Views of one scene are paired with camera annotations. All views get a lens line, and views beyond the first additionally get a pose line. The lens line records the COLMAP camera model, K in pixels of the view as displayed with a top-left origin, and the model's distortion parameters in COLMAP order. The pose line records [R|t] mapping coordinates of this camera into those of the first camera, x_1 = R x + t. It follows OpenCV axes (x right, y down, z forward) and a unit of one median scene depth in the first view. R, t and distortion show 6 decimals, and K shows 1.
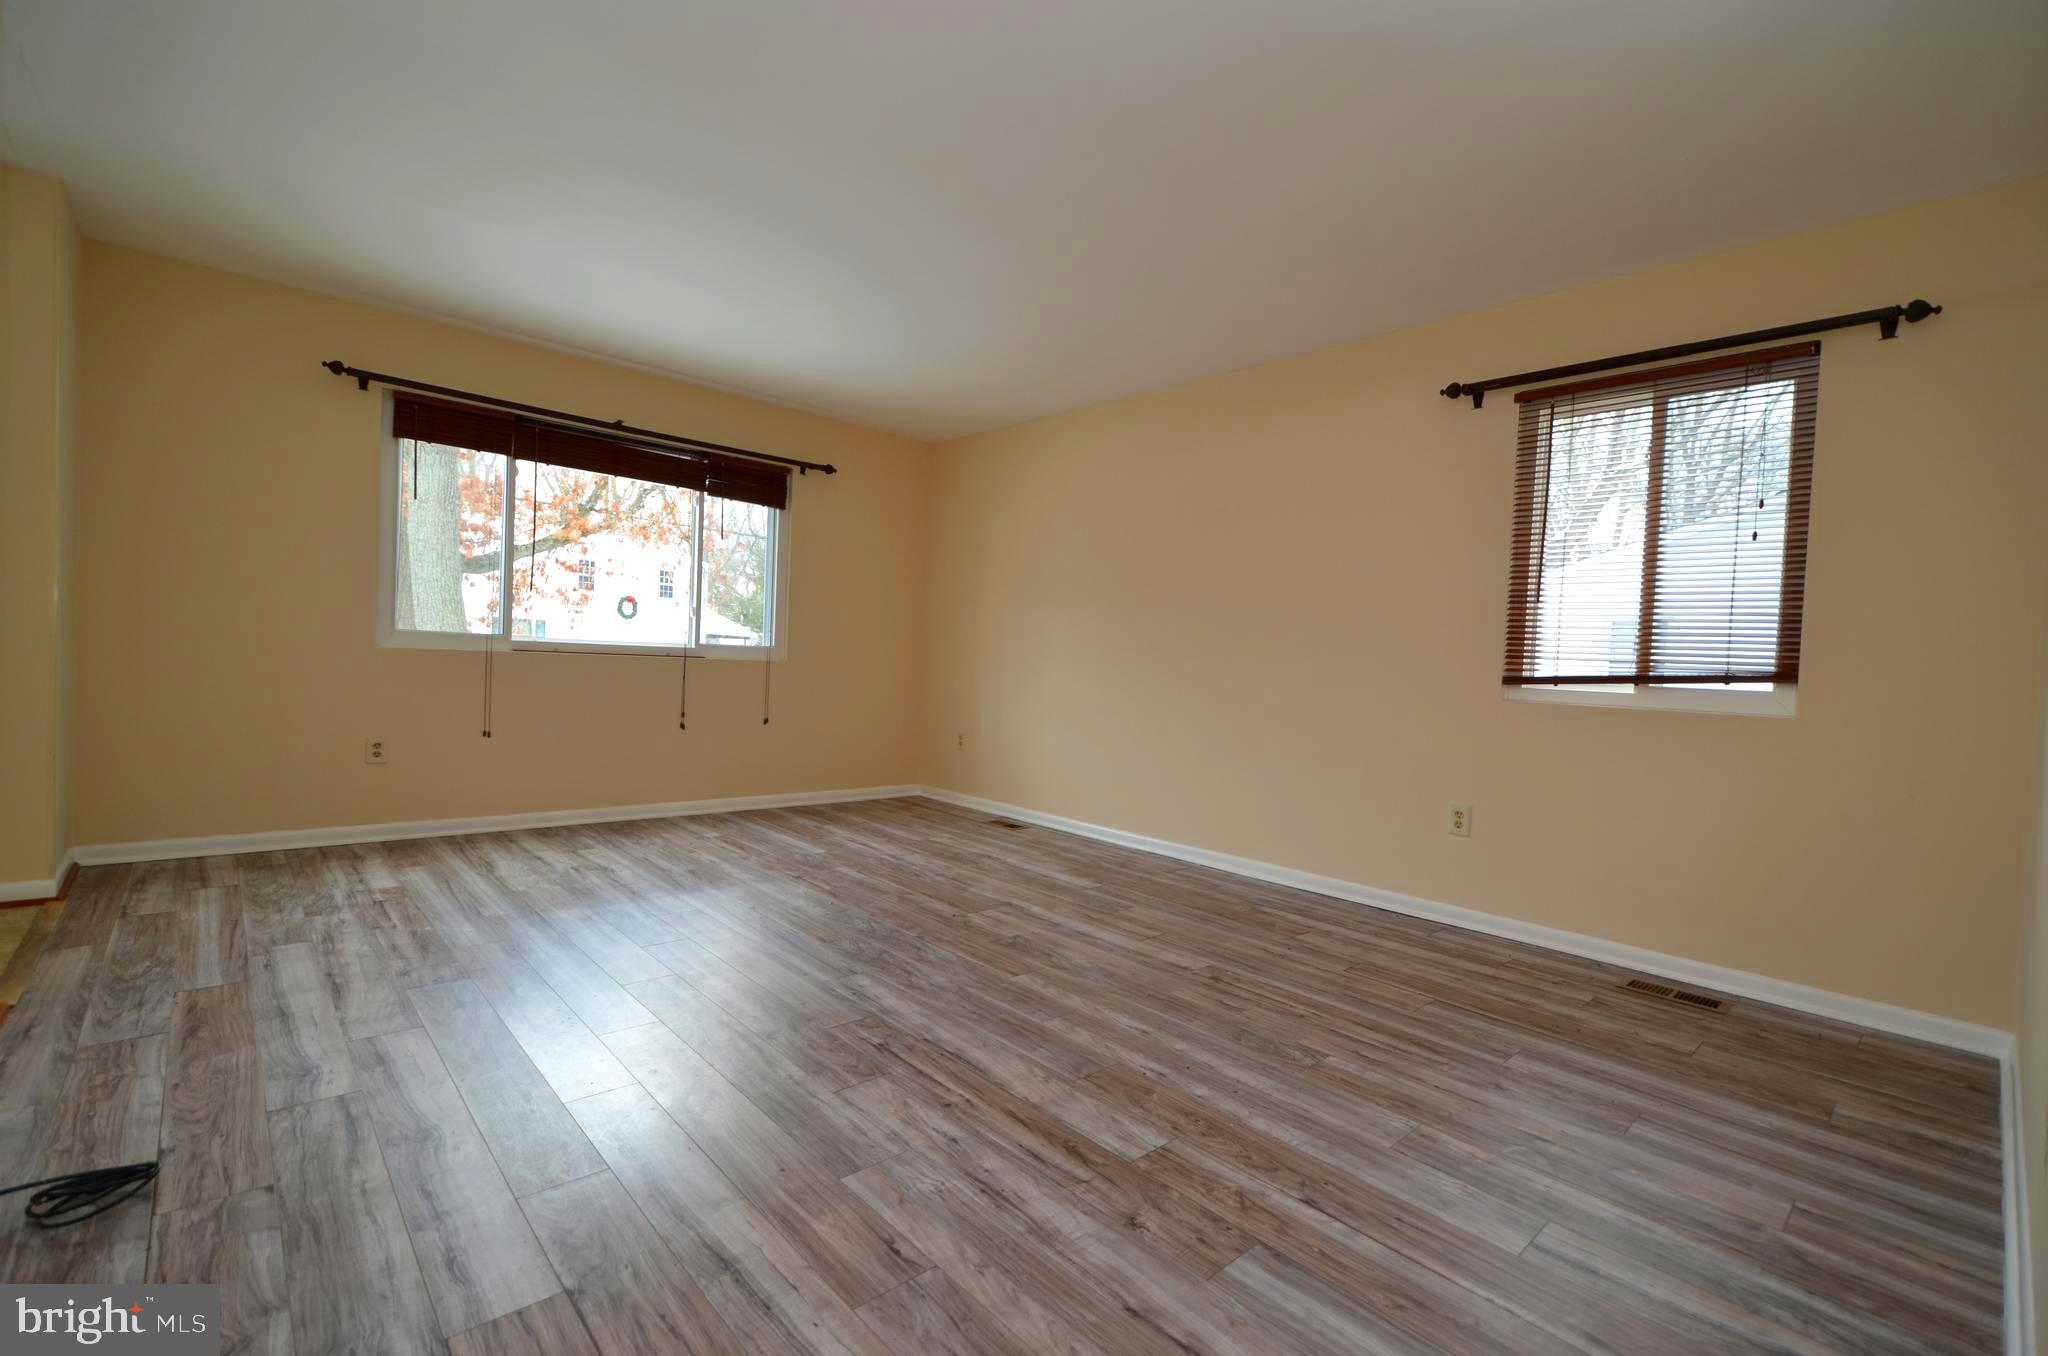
lens RADIAL K [[880.8, 0, 1024.0], [0, 880.8, 678.0], [0, 0, 1]] dist [-0.002173, 0.000474]
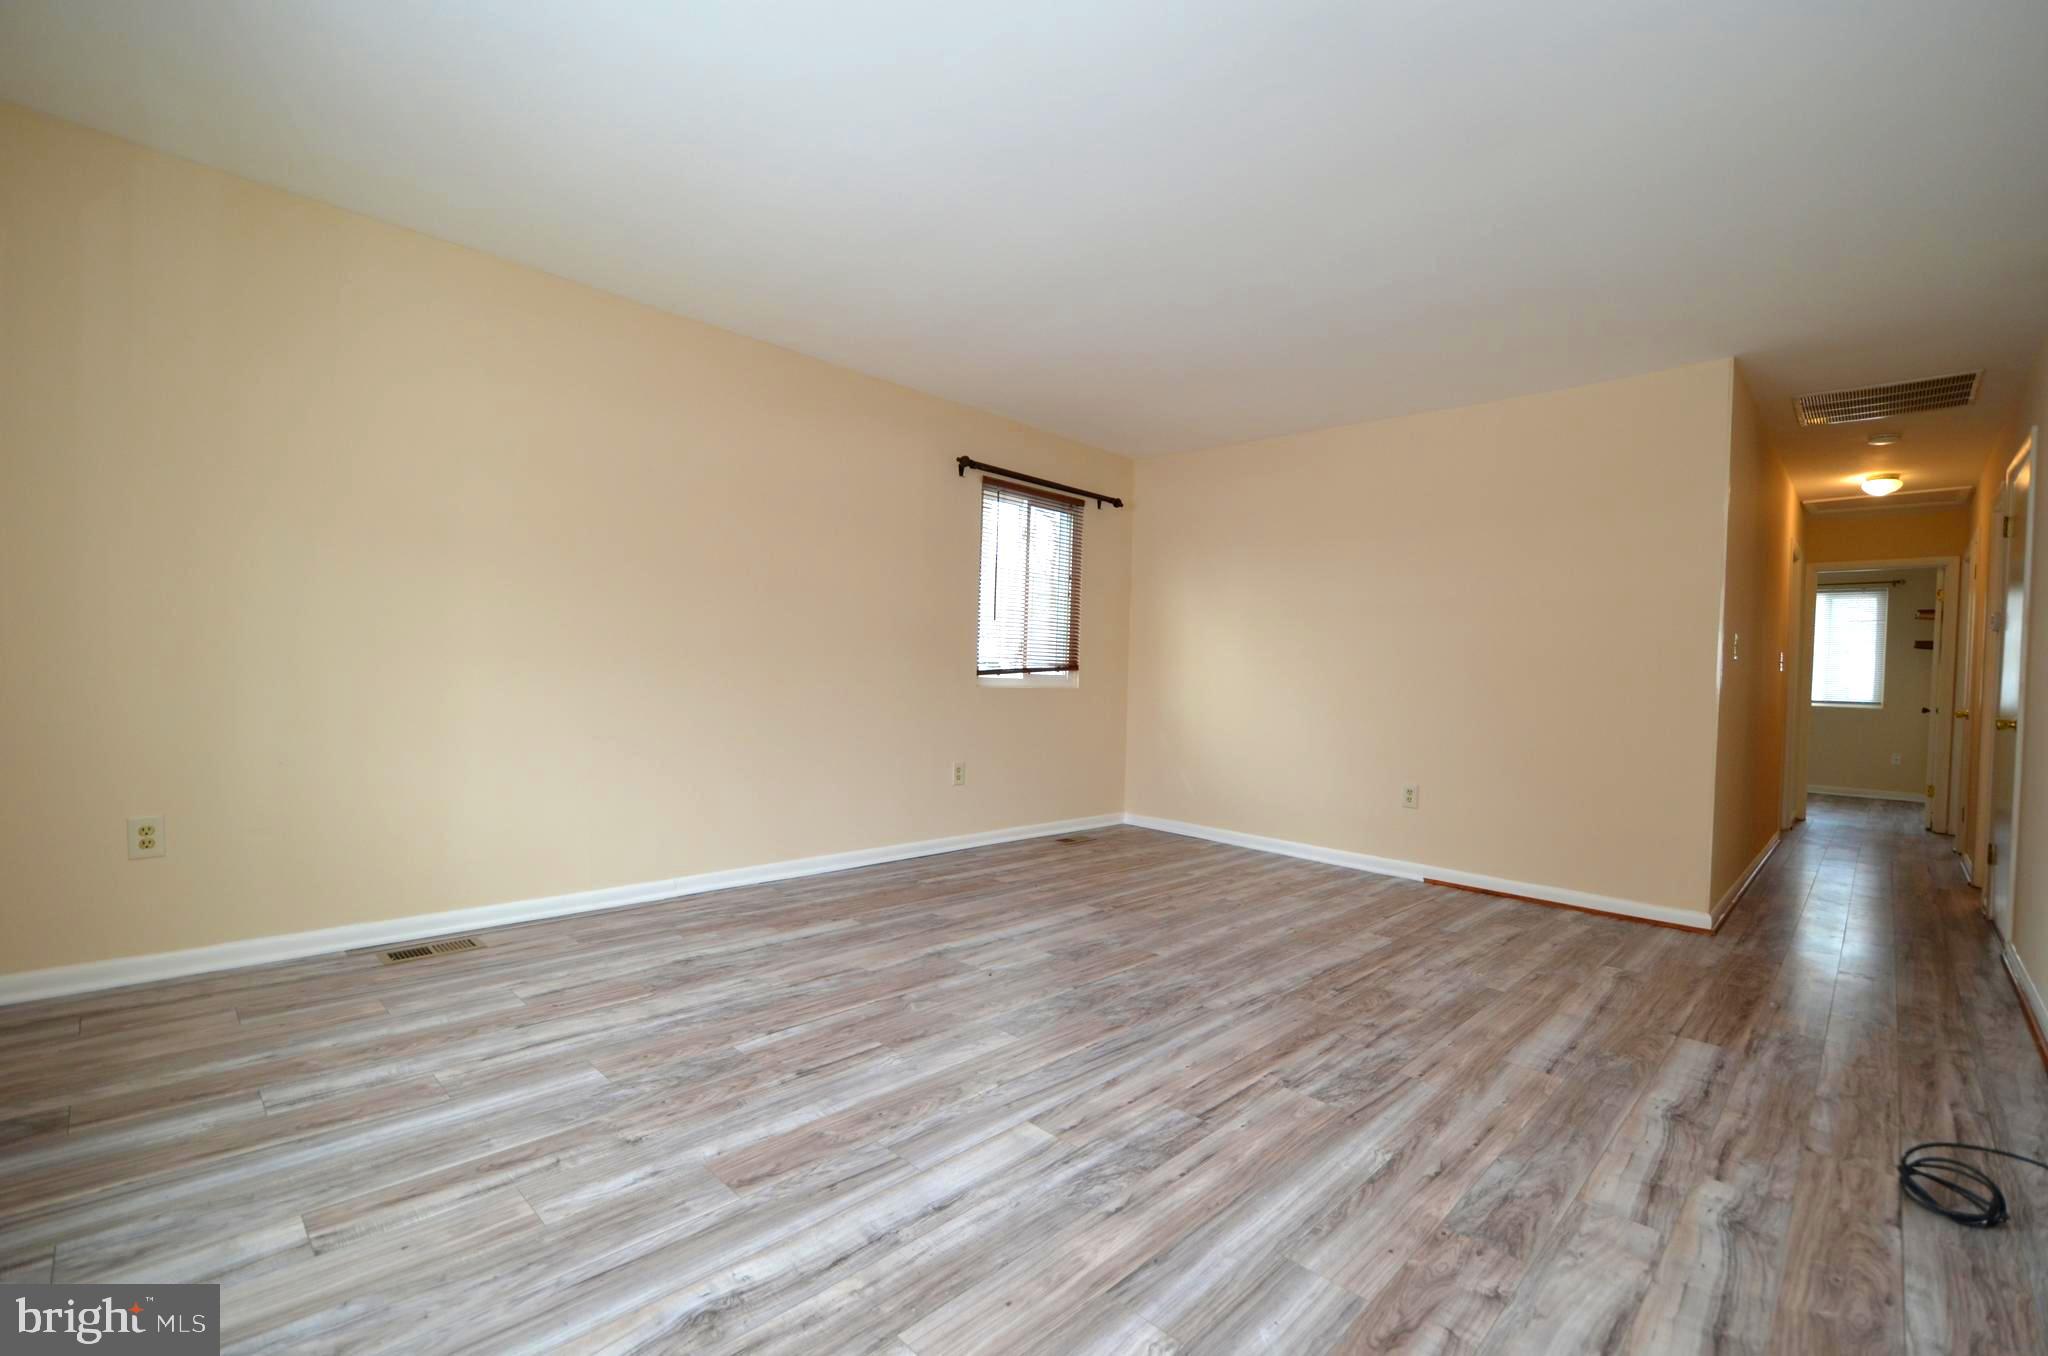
lens RADIAL K [[880.8, 0, 1024.0], [0, 880.8, 678.0], [0, 0, 1]] dist [-0.002173, 0.000474]
pose [[-0.041974, -0.057865, 0.997442, -1.187588], [-0.013411, 0.998264, 0.057349, -0.095535], [-0.999029, -0.010970, -0.042678, 1.277990]]
